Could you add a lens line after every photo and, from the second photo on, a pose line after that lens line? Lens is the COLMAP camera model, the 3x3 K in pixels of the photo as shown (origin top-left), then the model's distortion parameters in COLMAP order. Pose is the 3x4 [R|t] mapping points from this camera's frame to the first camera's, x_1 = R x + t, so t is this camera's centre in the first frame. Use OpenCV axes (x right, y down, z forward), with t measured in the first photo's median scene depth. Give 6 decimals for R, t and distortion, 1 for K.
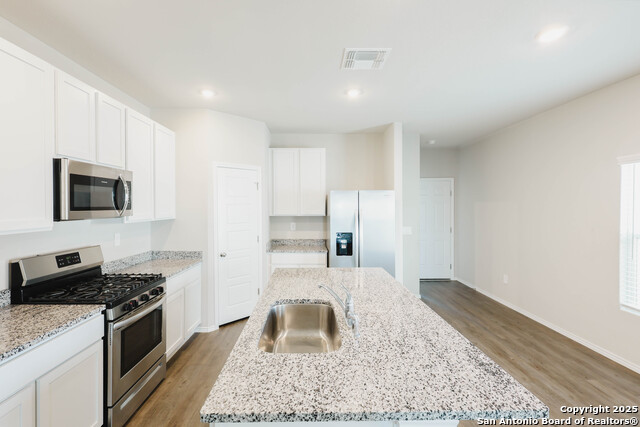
lens RADIAL K [[305.0, 0, 322.5], [0, 305.0, 204.6], [0, 0, 1]] dist [0.001998, -0.000194]
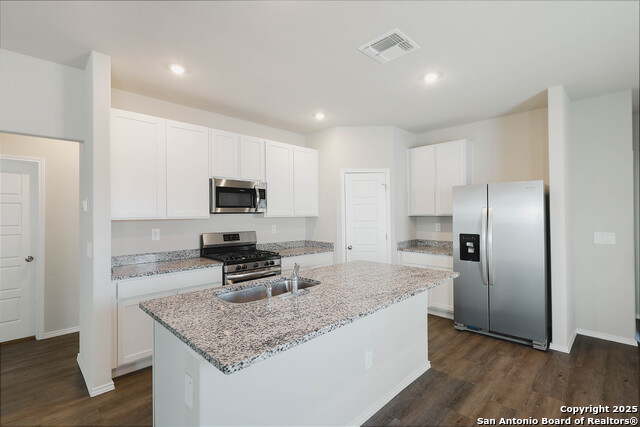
lens RADIAL K [[305.0, 0, 326.8], [0, 305.0, 206.9], [0, 0, 1]] dist [0.001998, -0.000194]
pose [[0.694923, -0.020509, -0.718792, 0.536966], [0.010811, 0.999778, -0.018074, 0.034255], [0.719003, 0.004789, 0.694991, 0.145600]]
